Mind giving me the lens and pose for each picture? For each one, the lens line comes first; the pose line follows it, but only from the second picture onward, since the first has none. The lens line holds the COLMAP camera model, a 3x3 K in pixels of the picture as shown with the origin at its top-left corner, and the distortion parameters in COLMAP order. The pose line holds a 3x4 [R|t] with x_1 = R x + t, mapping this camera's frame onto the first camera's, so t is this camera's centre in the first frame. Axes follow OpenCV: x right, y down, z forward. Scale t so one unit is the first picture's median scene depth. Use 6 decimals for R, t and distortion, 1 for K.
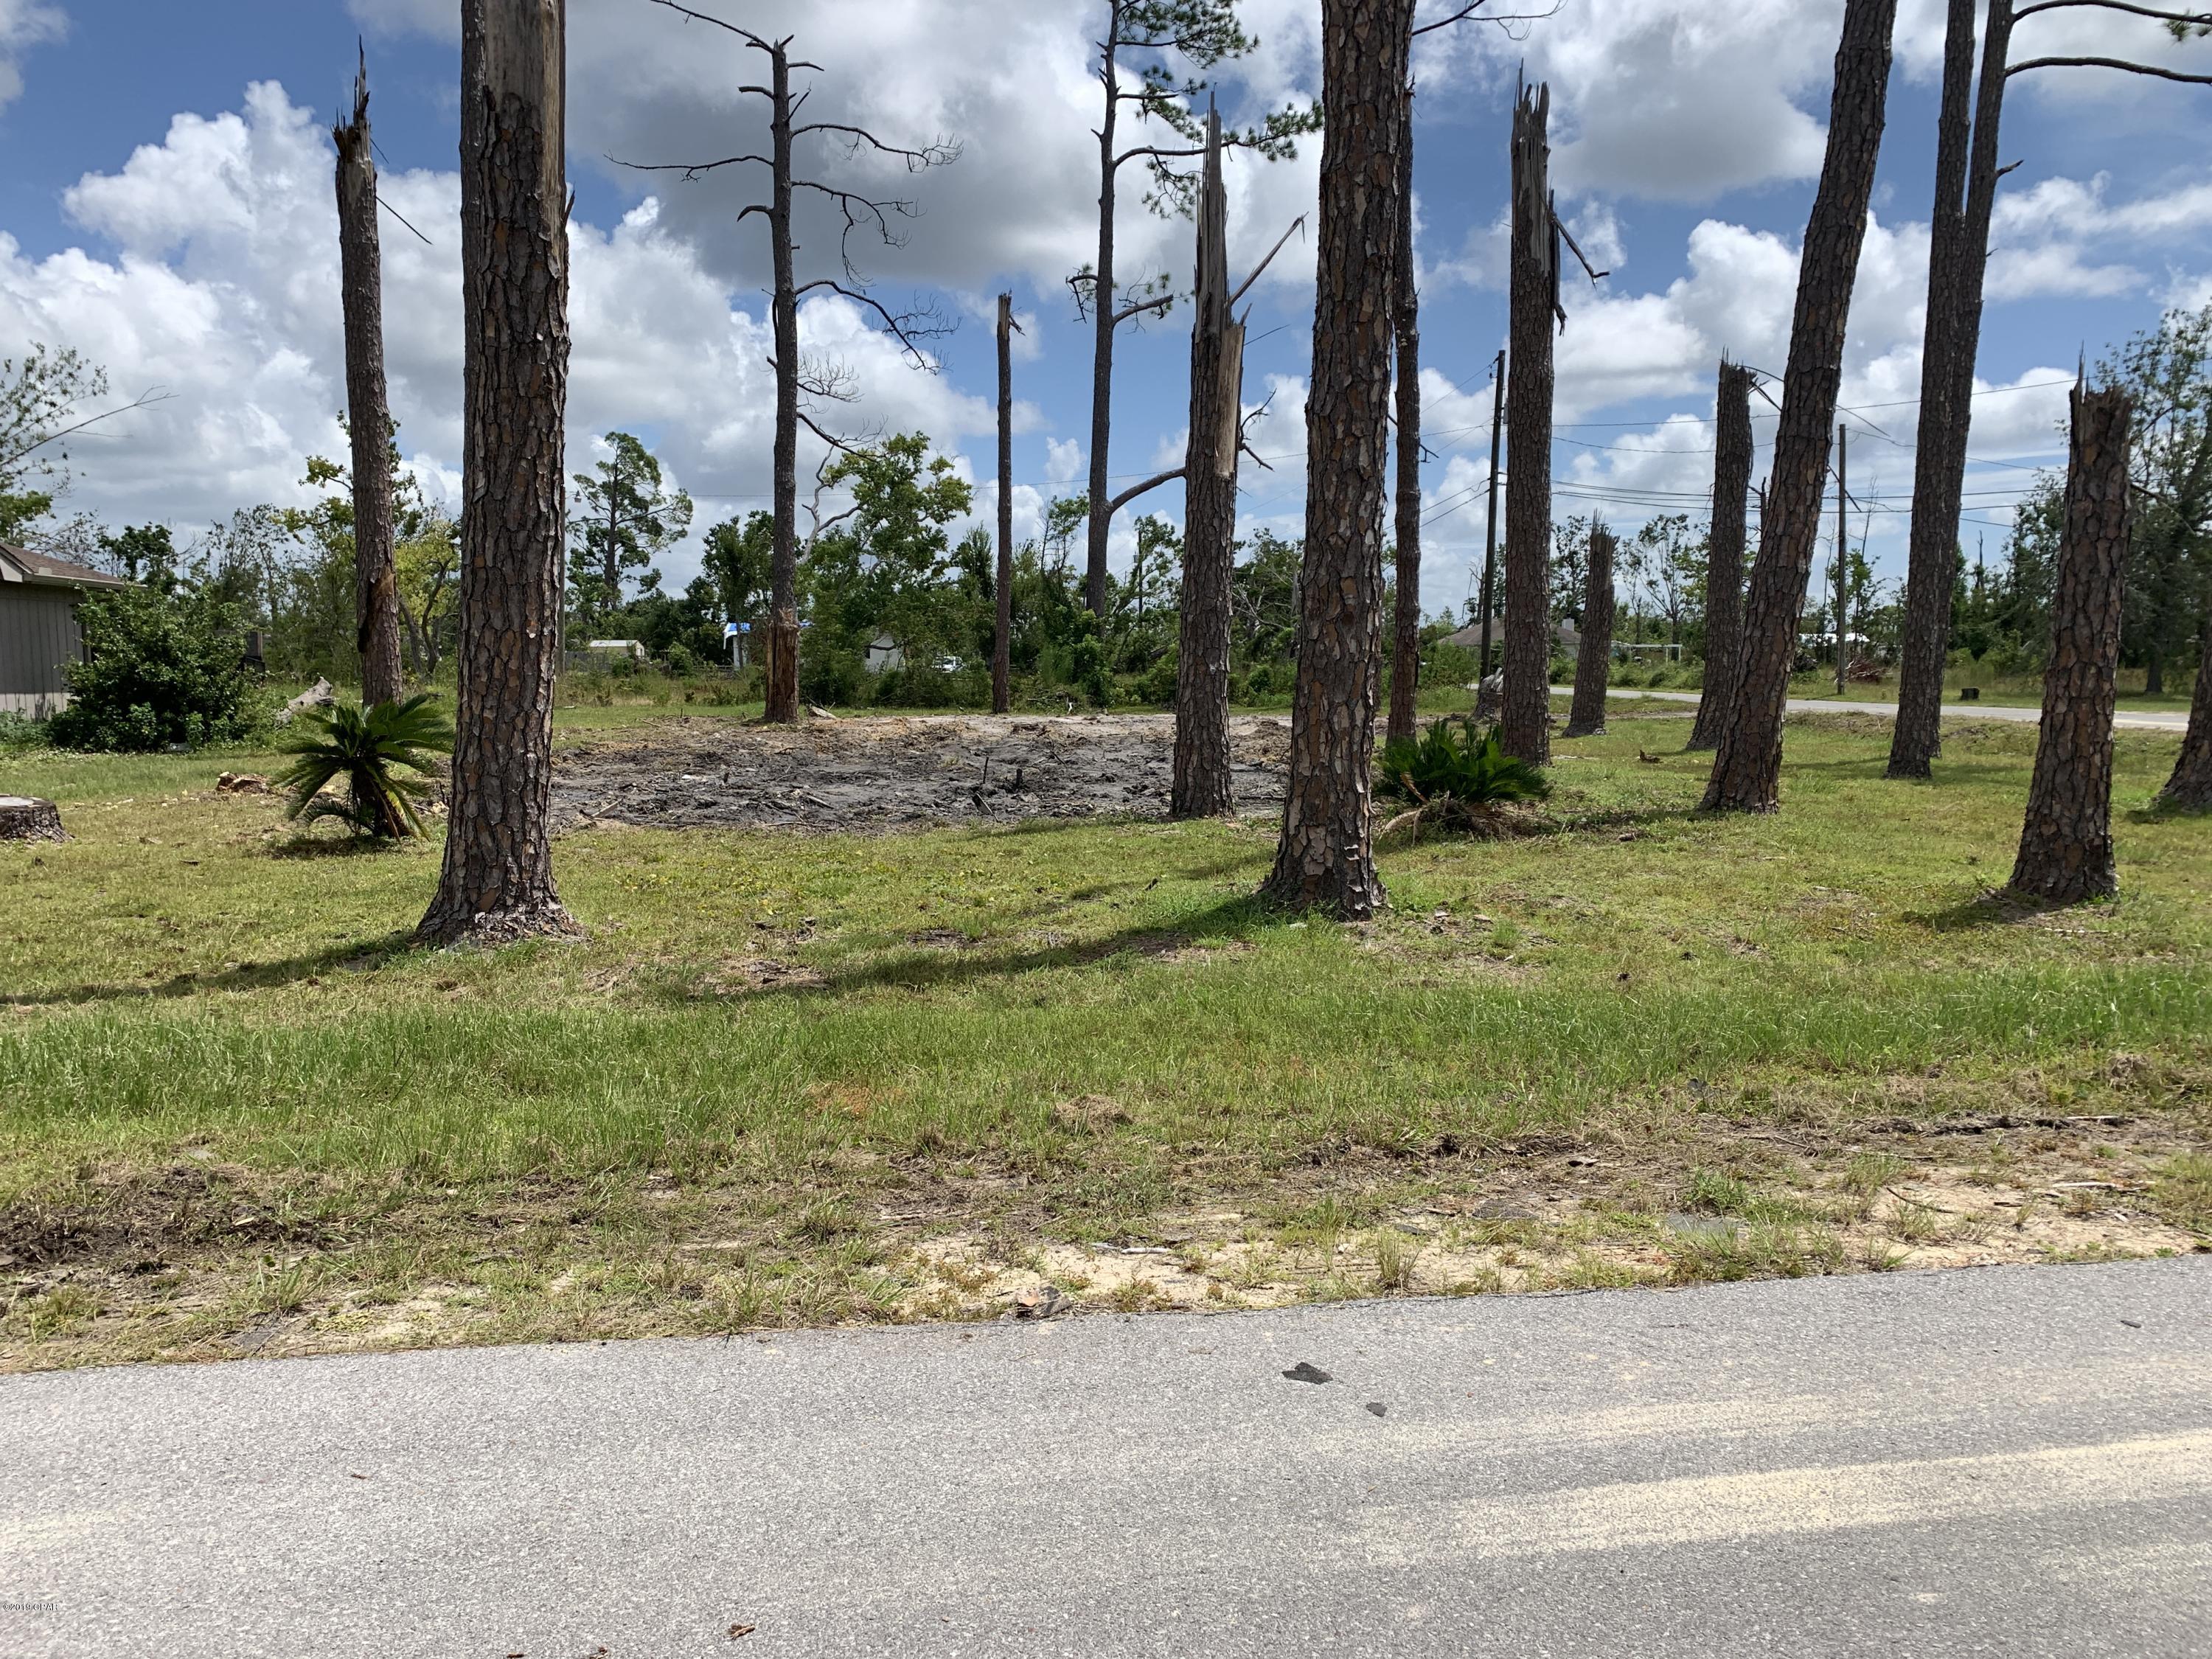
lens RADIAL K [[1686.8, 0, 1079.7], [0, 1686.8, 817.3], [0, 0, 1]] dist [0.033619, -0.036933]
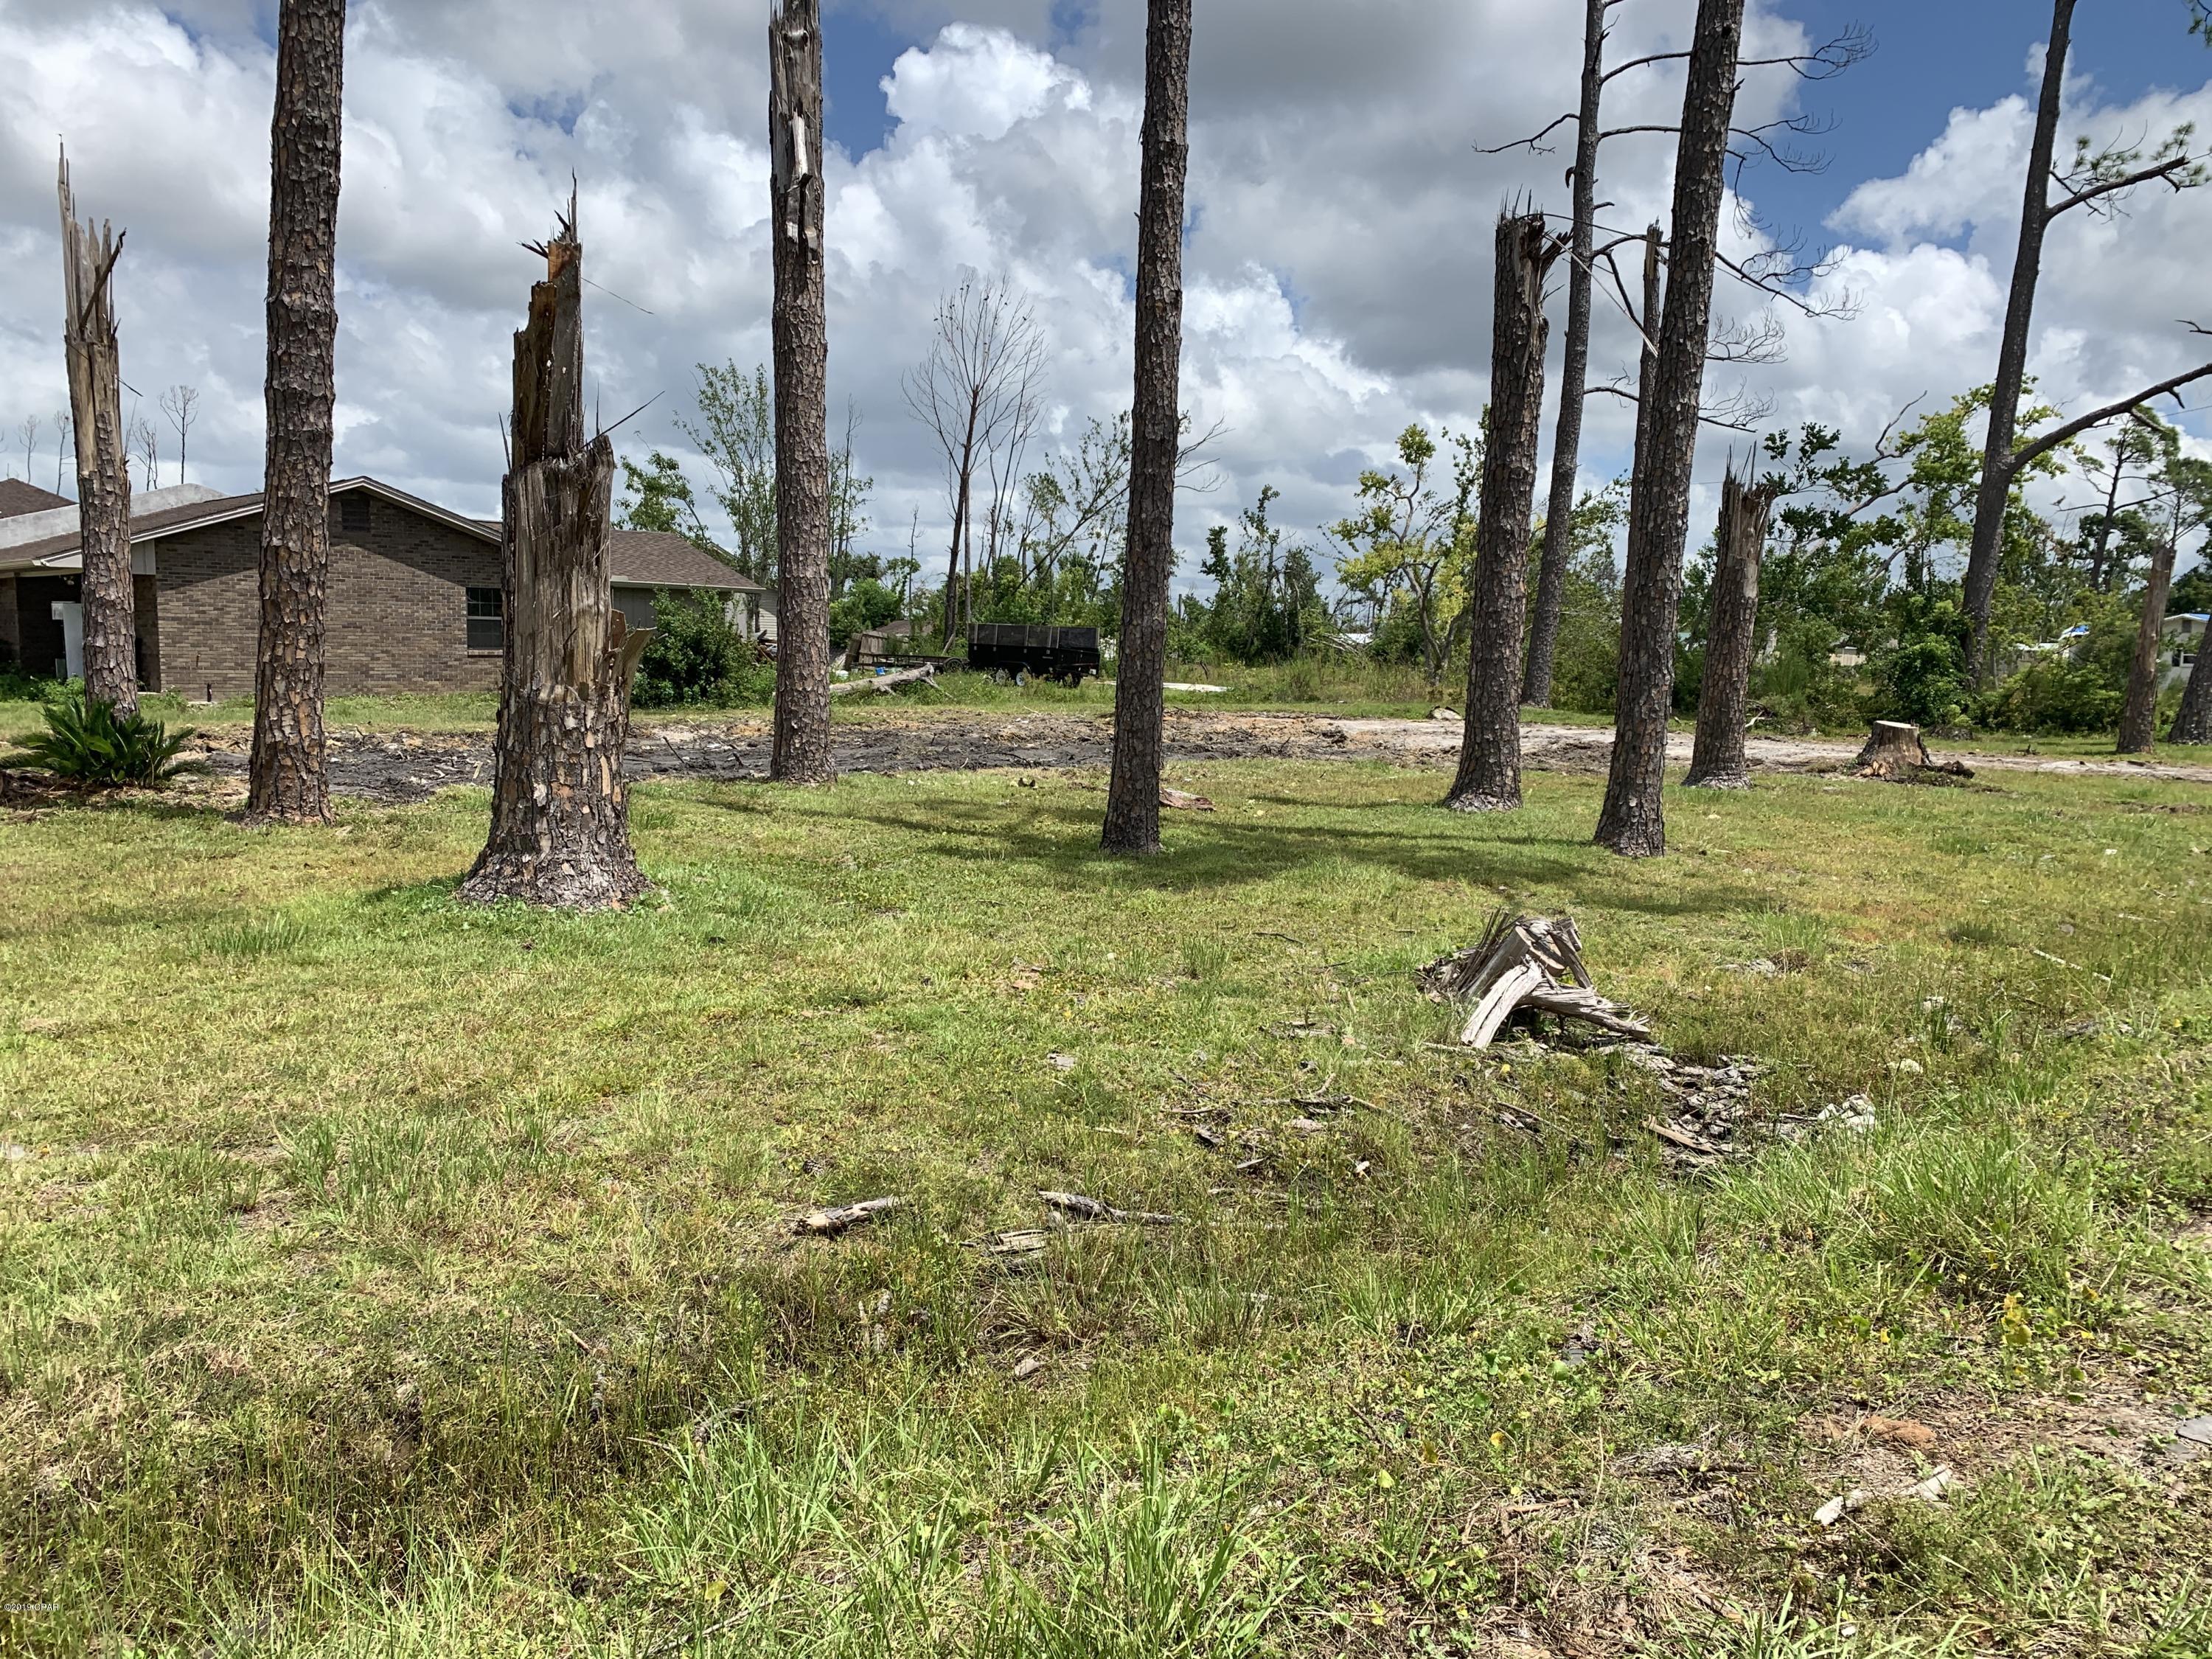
lens RADIAL K [[1686.8, 0, 1115.9], [0, 1686.8, 841.9], [0, 0, 1]] dist [0.033619, -0.036933]
pose [[0.603174, 0.106981, -0.790403, 1.696460], [-0.096438, 0.993476, 0.060873, -0.109804], [0.791758, 0.039508, 0.609556, 1.002970]]
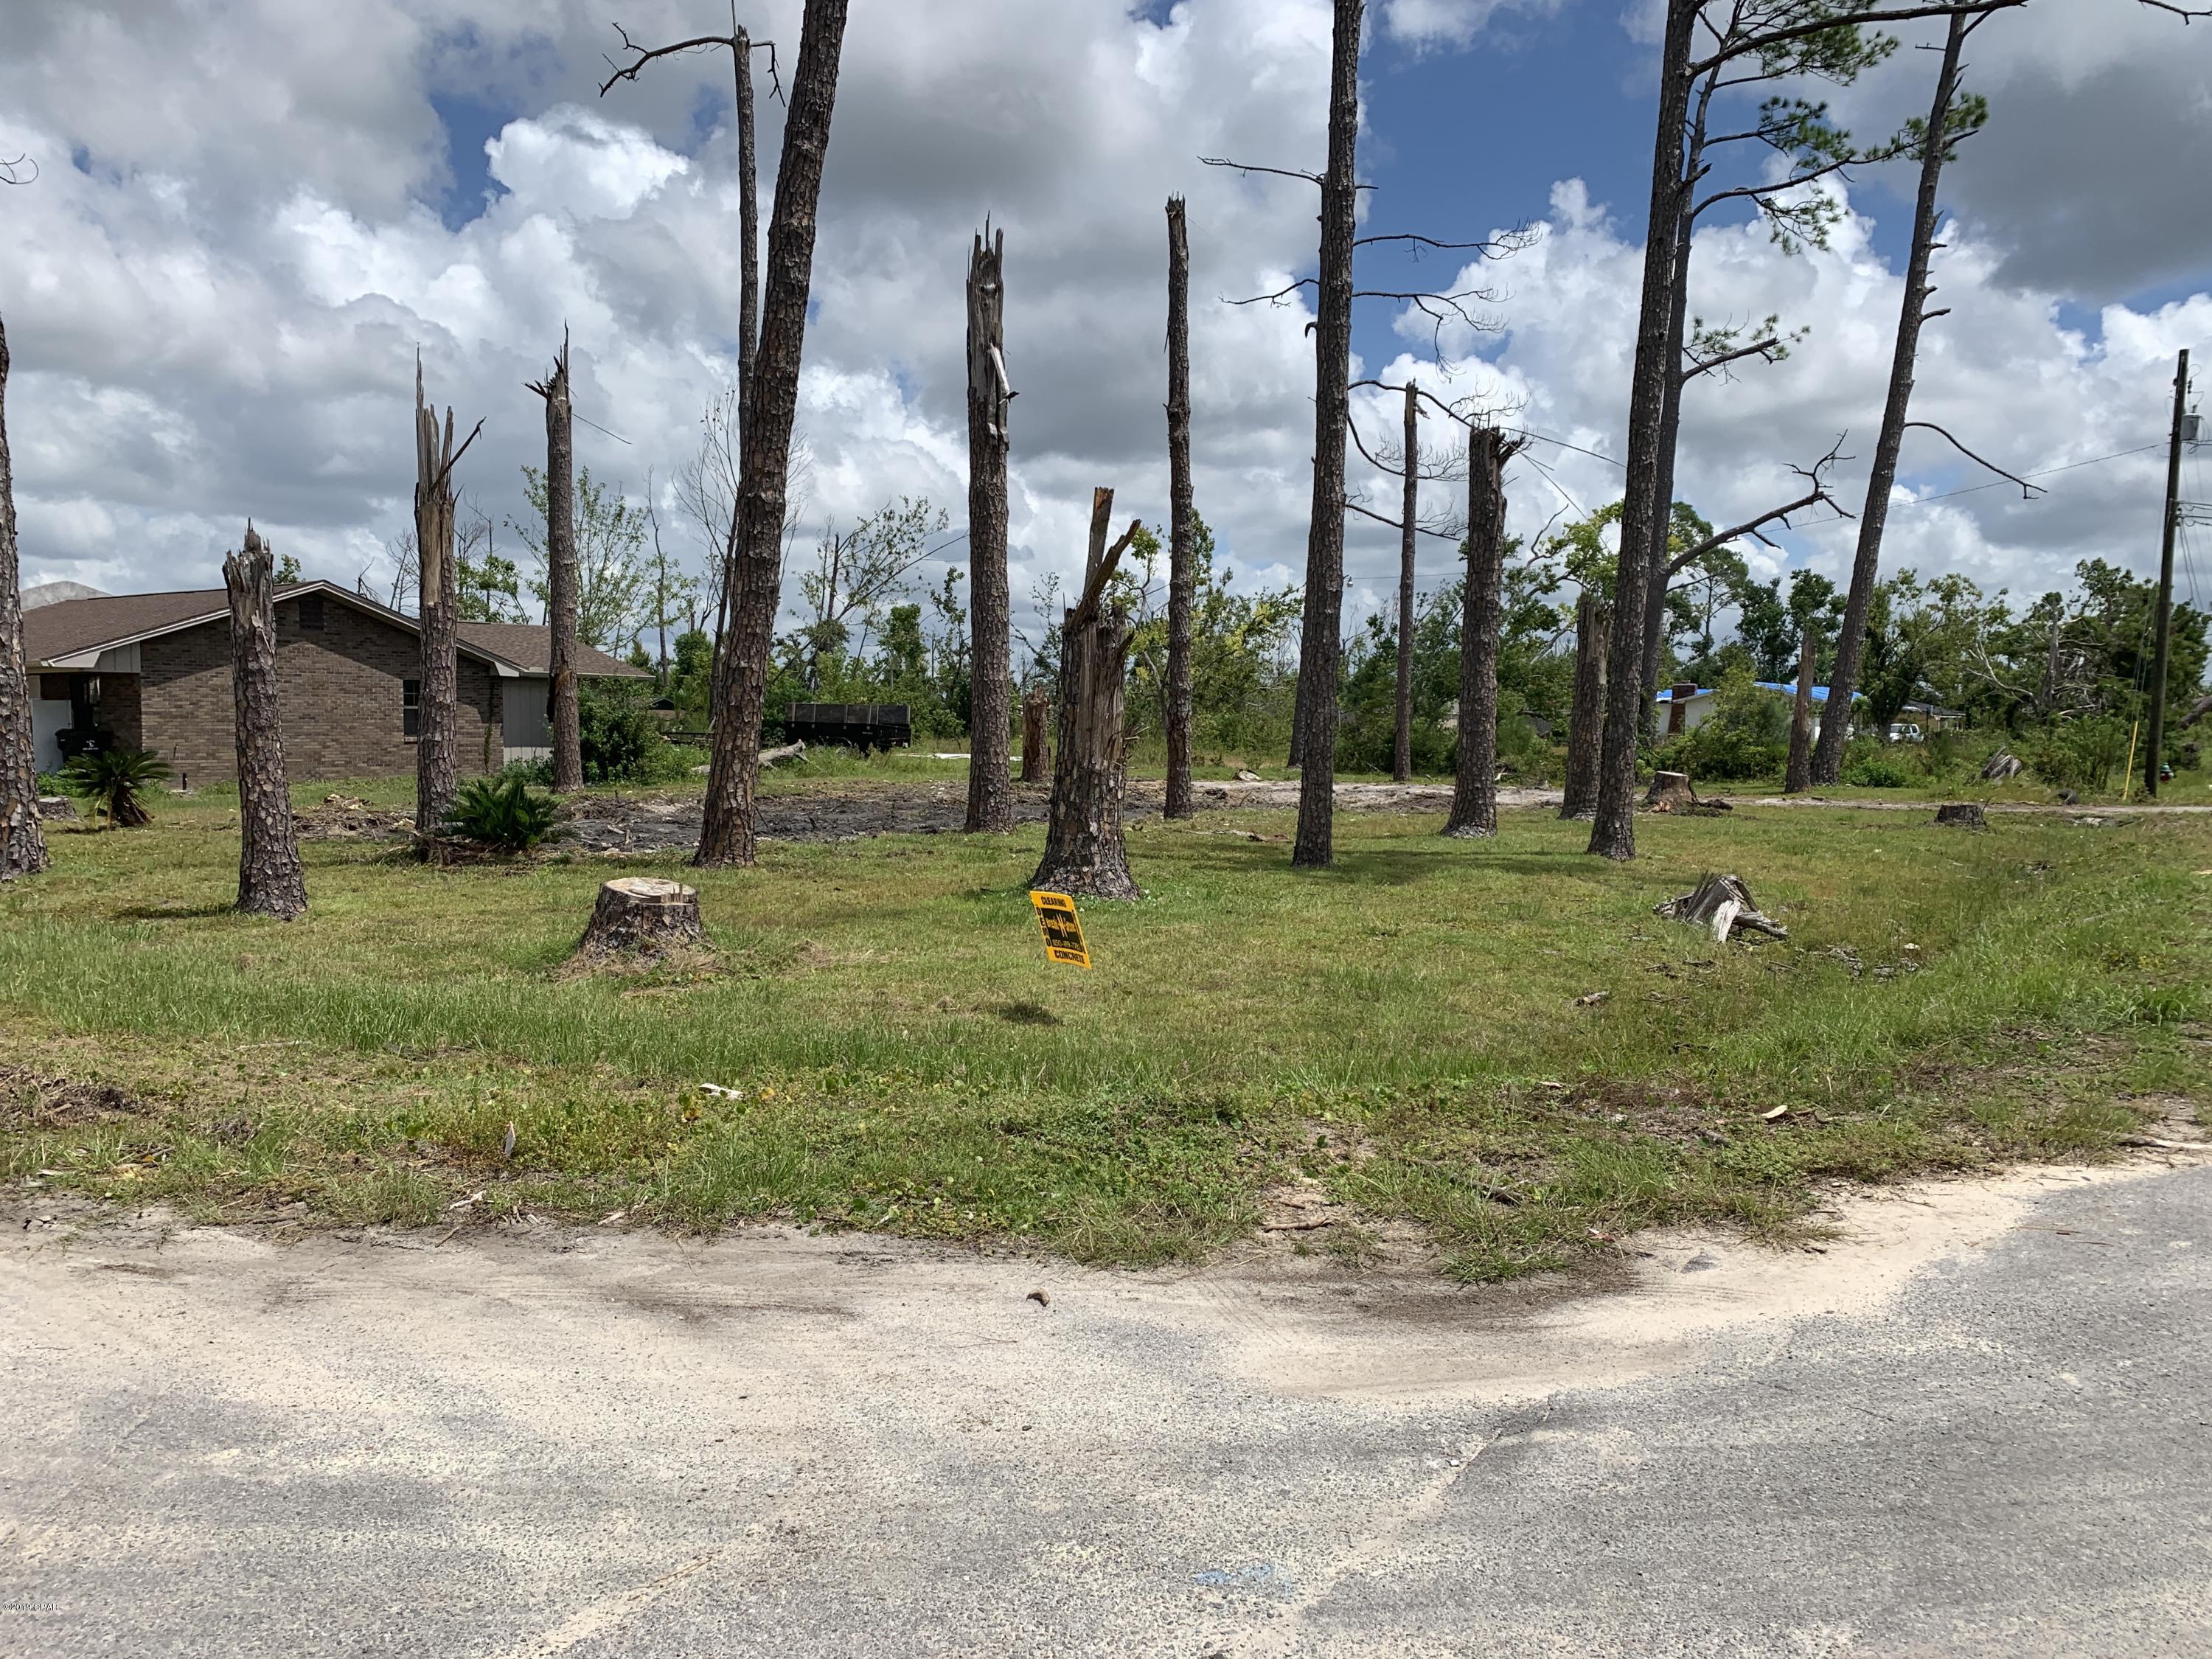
lens RADIAL K [[1686.8, 0, 1092.8], [0, 1686.8, 807.1], [0, 0, 1]] dist [0.033619, -0.036933]
pose [[0.760299, 0.039240, -0.648387, 1.712445], [-0.067513, 0.997541, -0.018795, -0.049764], [0.646055, 0.058065, 0.761079, 0.314994]]
